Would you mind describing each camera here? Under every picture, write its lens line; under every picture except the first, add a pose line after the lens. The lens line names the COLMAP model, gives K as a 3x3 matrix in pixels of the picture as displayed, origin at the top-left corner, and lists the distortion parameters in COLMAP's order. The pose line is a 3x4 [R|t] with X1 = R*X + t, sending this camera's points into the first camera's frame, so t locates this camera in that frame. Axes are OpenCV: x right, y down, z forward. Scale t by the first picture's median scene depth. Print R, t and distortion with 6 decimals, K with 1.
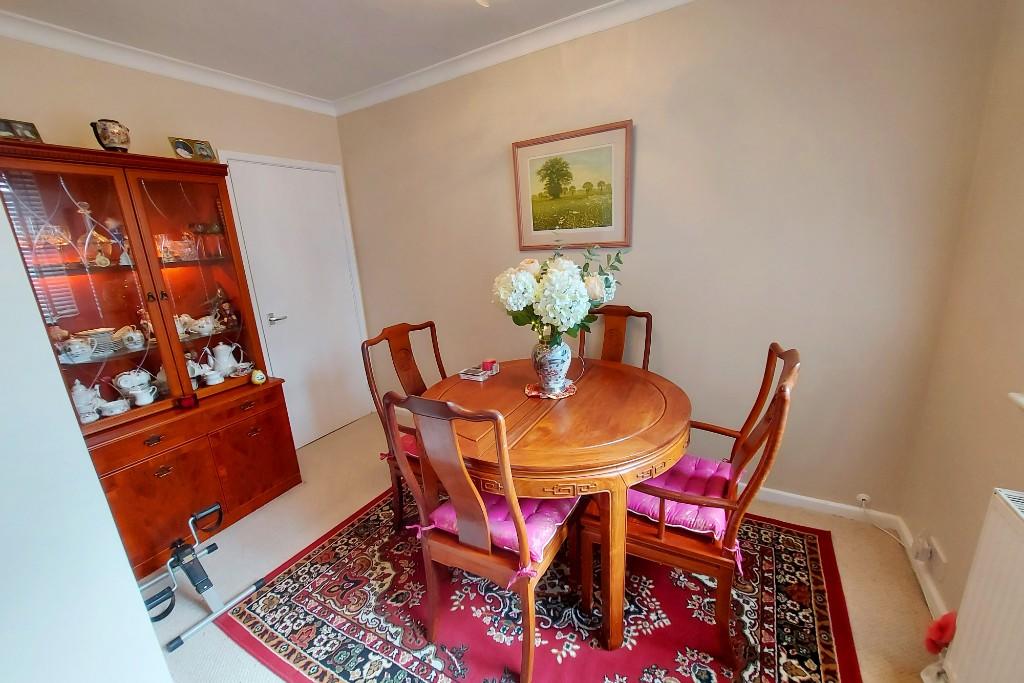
lens RADIAL K [[409.3, 0, 510.5], [0, 409.3, 340.0], [0, 0, 1]] dist [-0.008340, -0.001169]
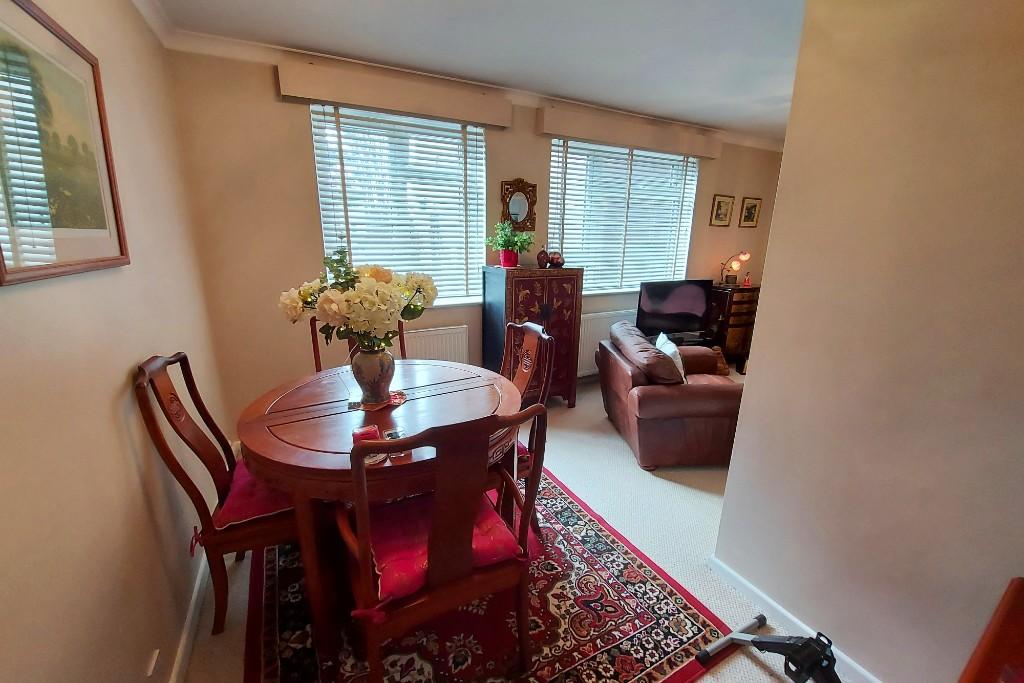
lens RADIAL K [[409.3, 0, 511.6], [0, 409.3, 345.5], [0, 0, 1]] dist [-0.008340, -0.001169]
pose [[-0.846980, -0.072541, 0.526653, -0.640182], [0.173142, 0.898996, 0.402279, -0.312186], [-0.502640, 0.431908, -0.748871, 1.444394]]
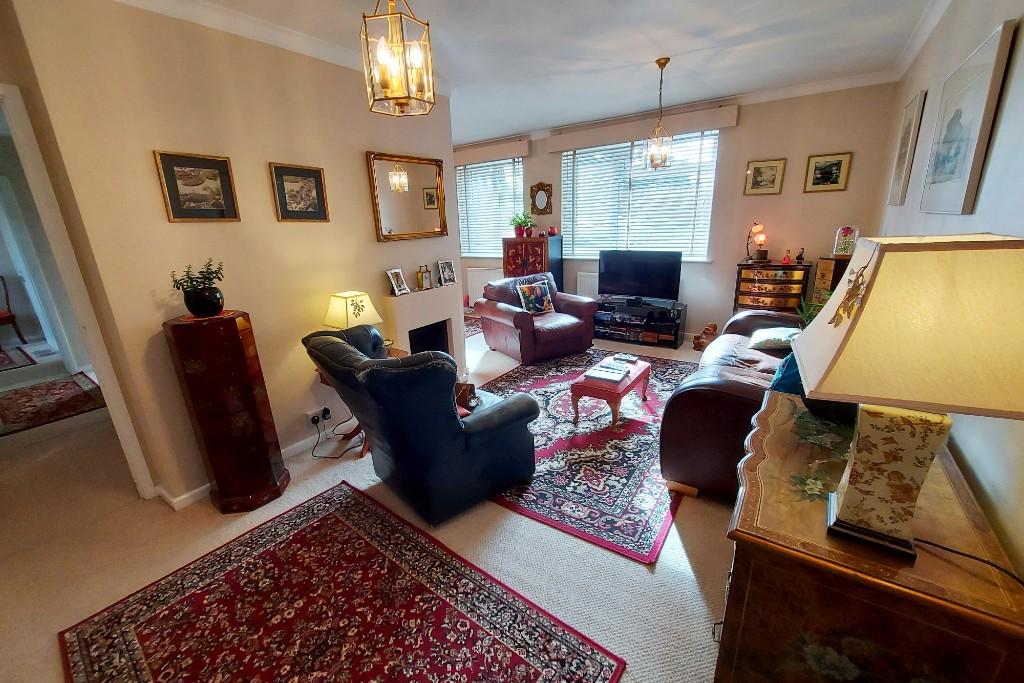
lens RADIAL K [[409.3, 0, 504.2], [0, 409.3, 342.2], [0, 0, 1]] dist [-0.008340, -0.001169]
pose [[0.105639, -0.223505, 0.968961, -2.925403], [0.263548, 0.945861, 0.189444, 0.243340], [-0.958844, 0.235355, 0.158825, -0.249864]]
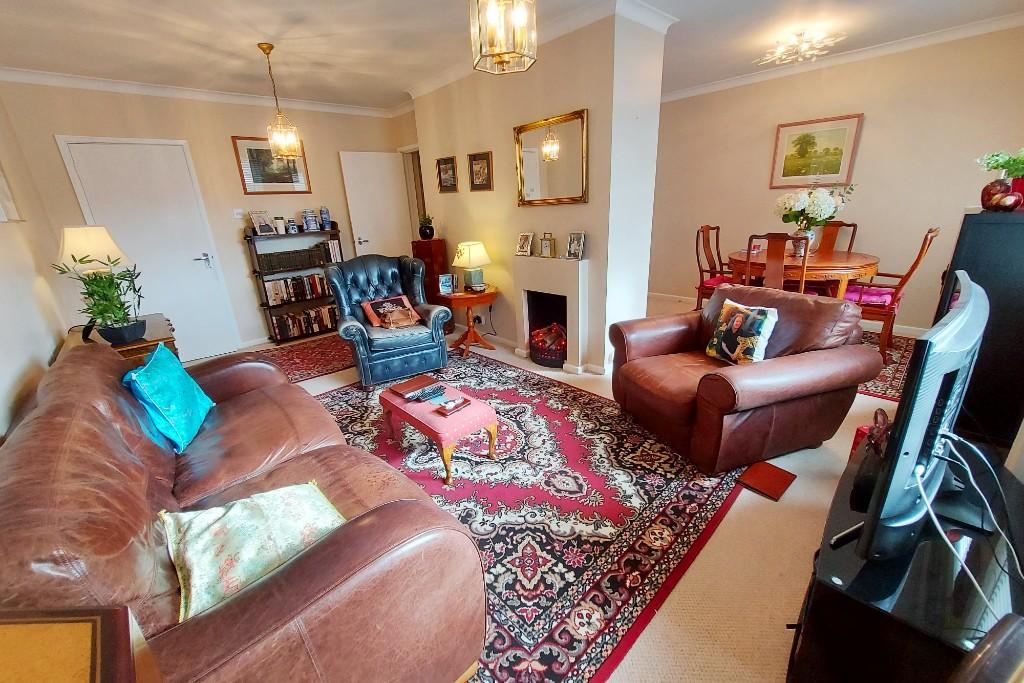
lens RADIAL K [[409.3, 0, 515.1], [0, 409.3, 348.3], [0, 0, 1]] dist [-0.008340, -0.001169]
pose [[0.956127, 0.107321, -0.272587, -0.694268], [-0.073137, 0.988463, 0.132638, 0.445230], [0.283677, -0.106882, 0.952945, -1.517926]]
